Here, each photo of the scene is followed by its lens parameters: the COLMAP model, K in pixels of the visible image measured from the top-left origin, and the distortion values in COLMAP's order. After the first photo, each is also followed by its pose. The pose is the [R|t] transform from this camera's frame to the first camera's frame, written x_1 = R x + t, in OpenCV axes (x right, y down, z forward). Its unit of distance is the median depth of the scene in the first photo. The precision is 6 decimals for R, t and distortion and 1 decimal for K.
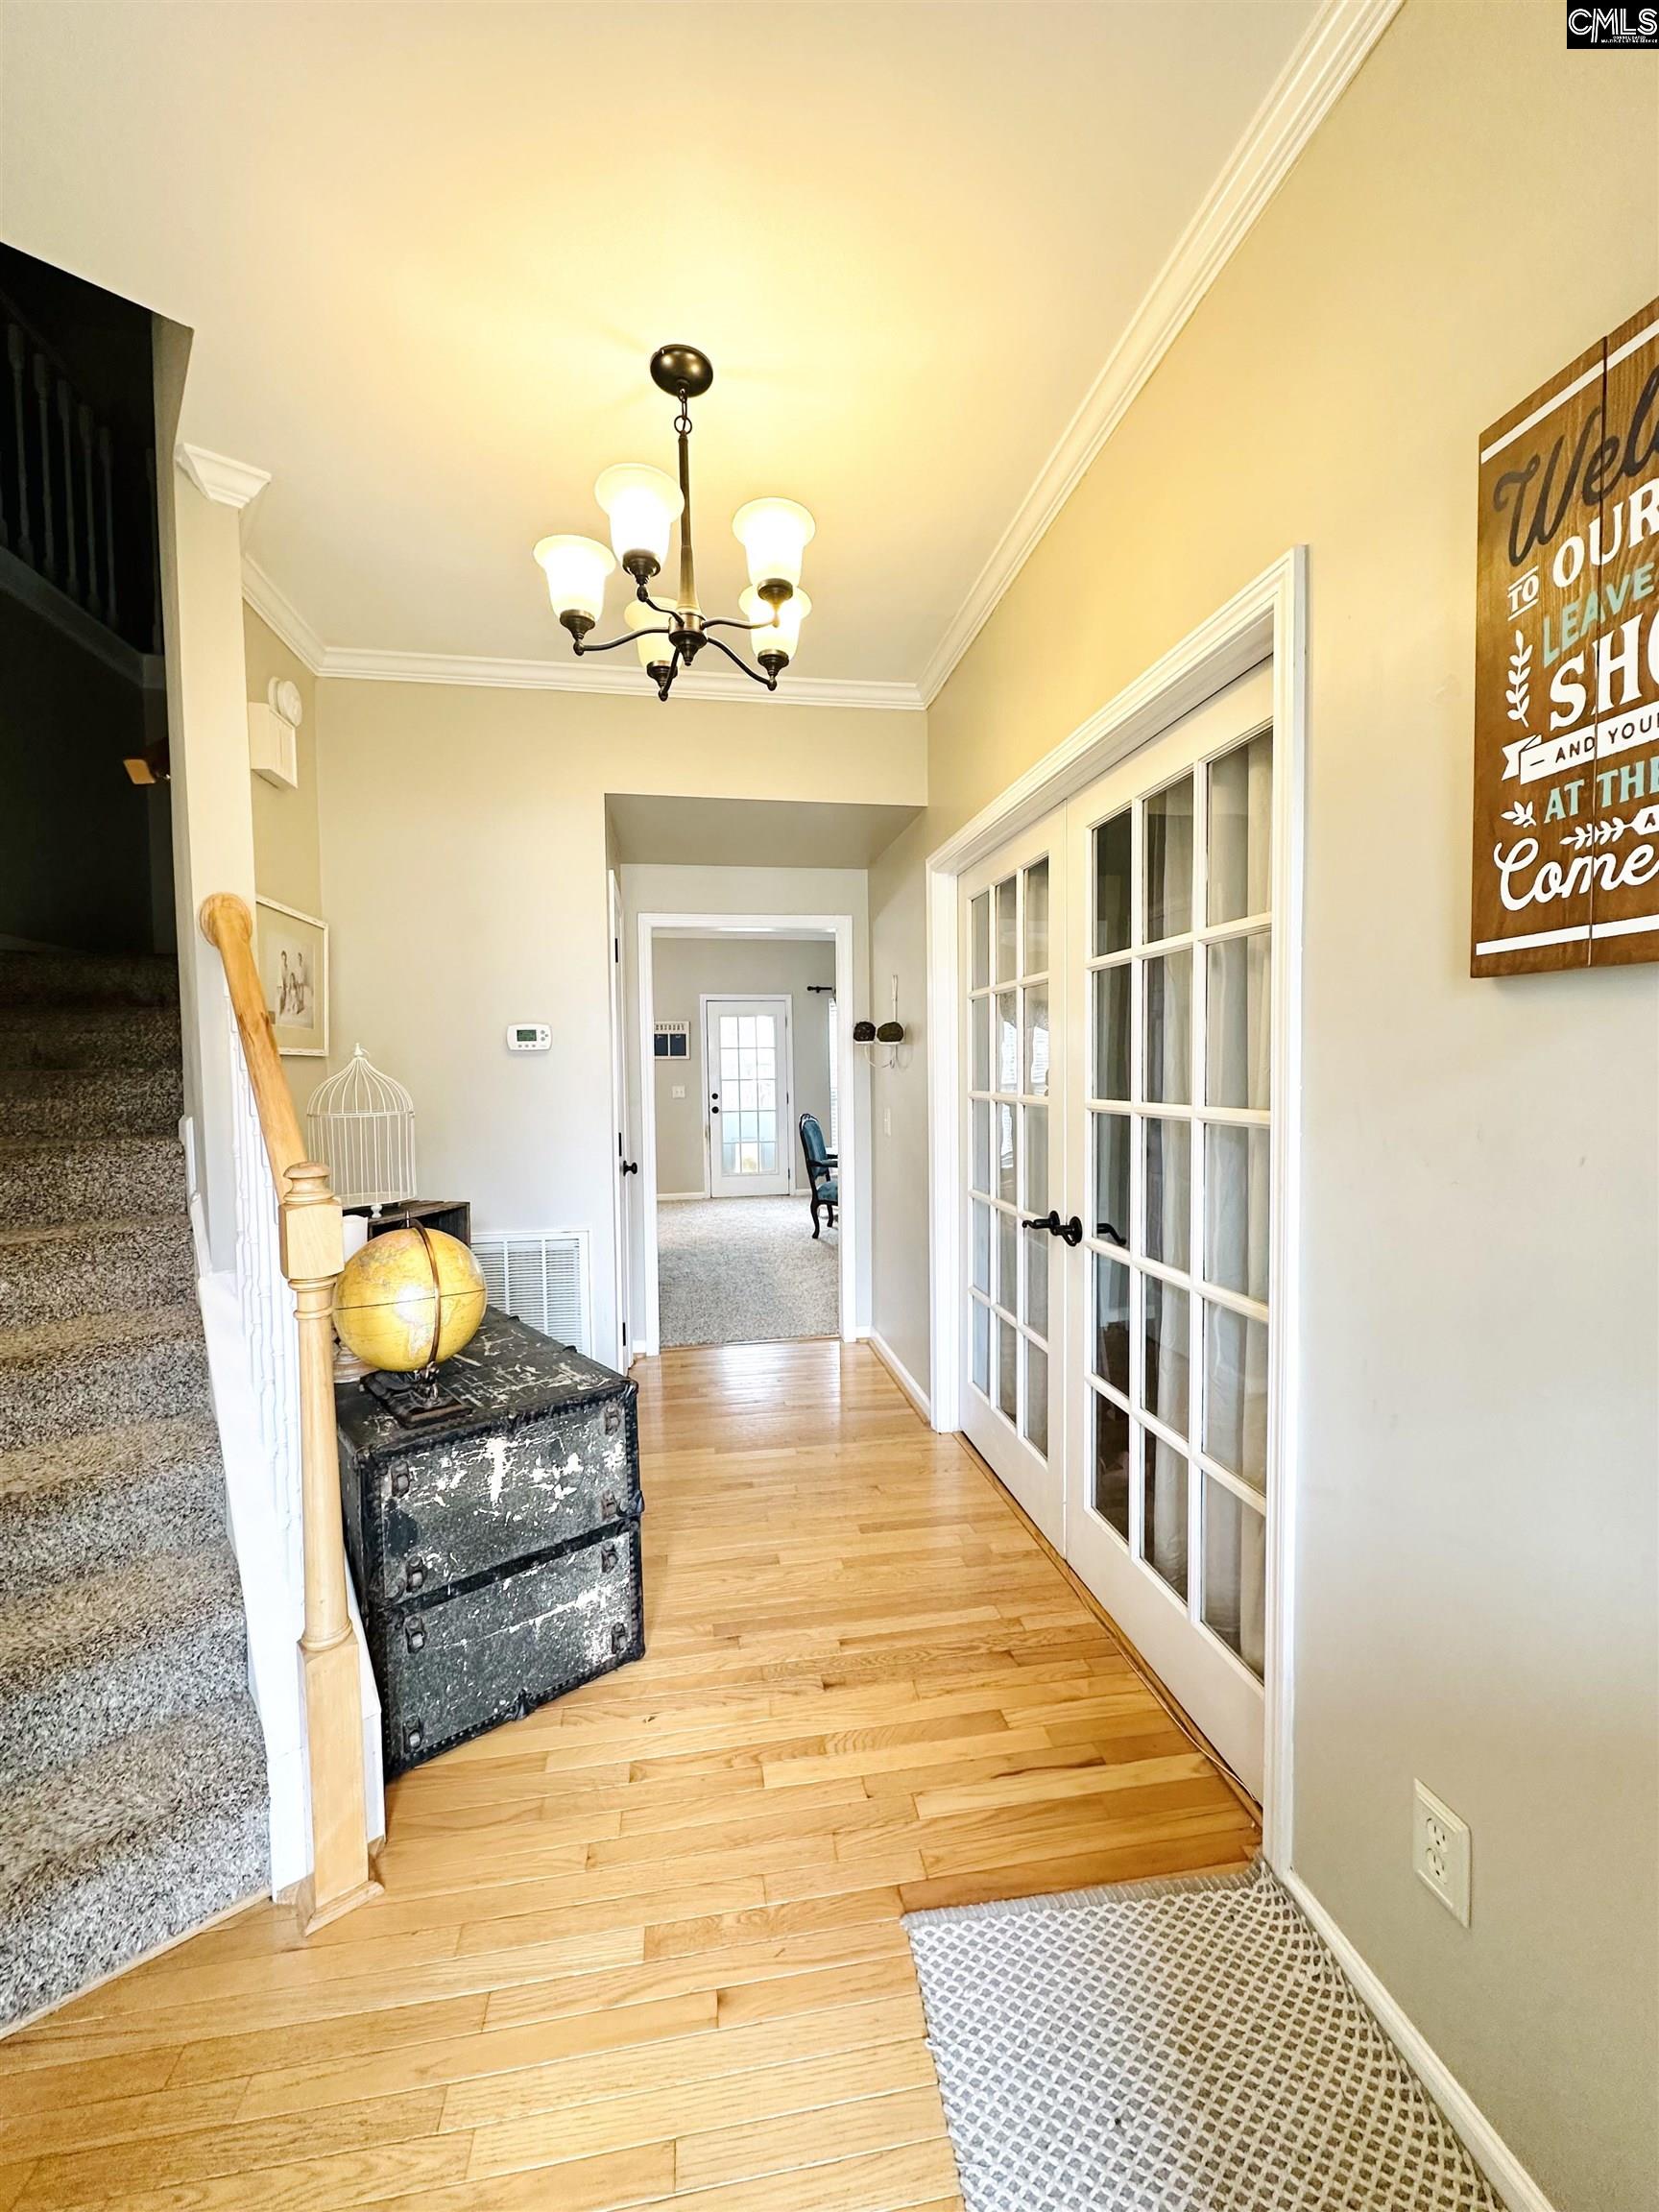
lens RADIAL K [[884.2, 0, 827.5], [0, 884.2, 1105.7], [0, 0, 1]] dist [-0.003187, 0.000950]
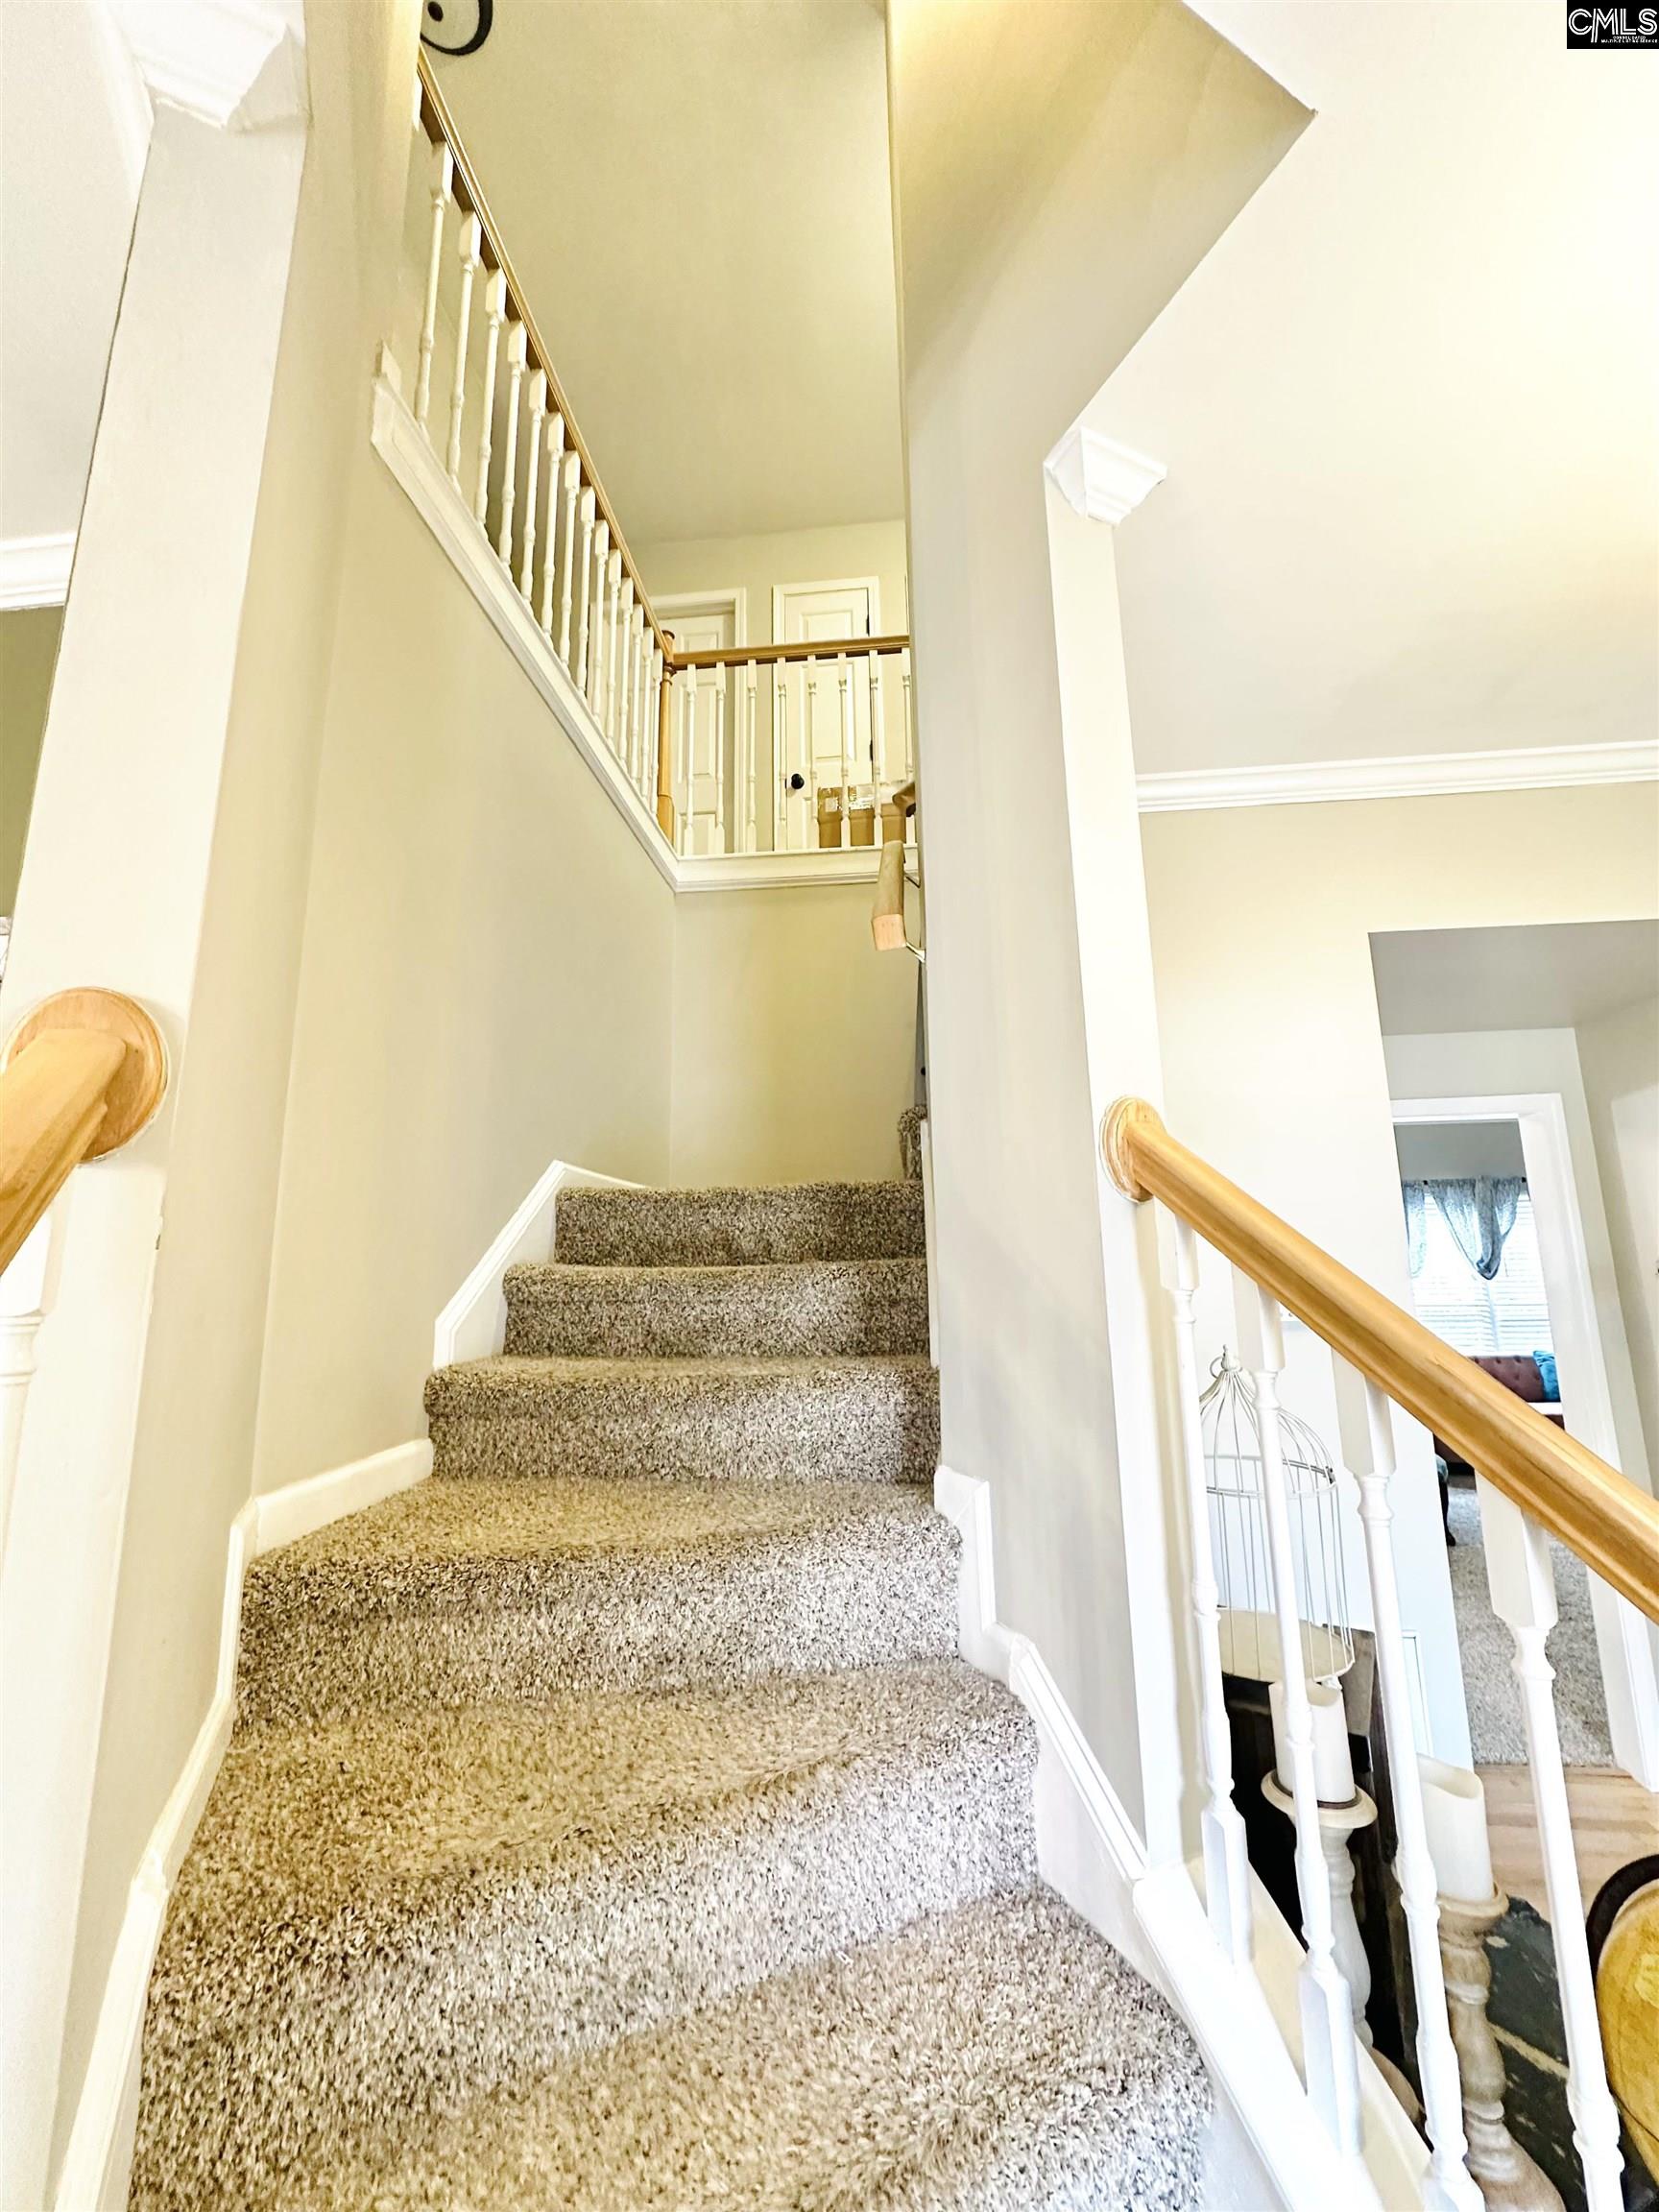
lens RADIAL K [[884.2, 0, 827.5], [0, 884.2, 1105.7], [0, 0, 1]] dist [-0.003187, 0.000950]
pose [[0.961132, -0.055116, -0.270532, -0.597773], [-0.004056, 0.976947, -0.213443, -0.096094], [0.276060, 0.206244, 0.938752, 0.346742]]
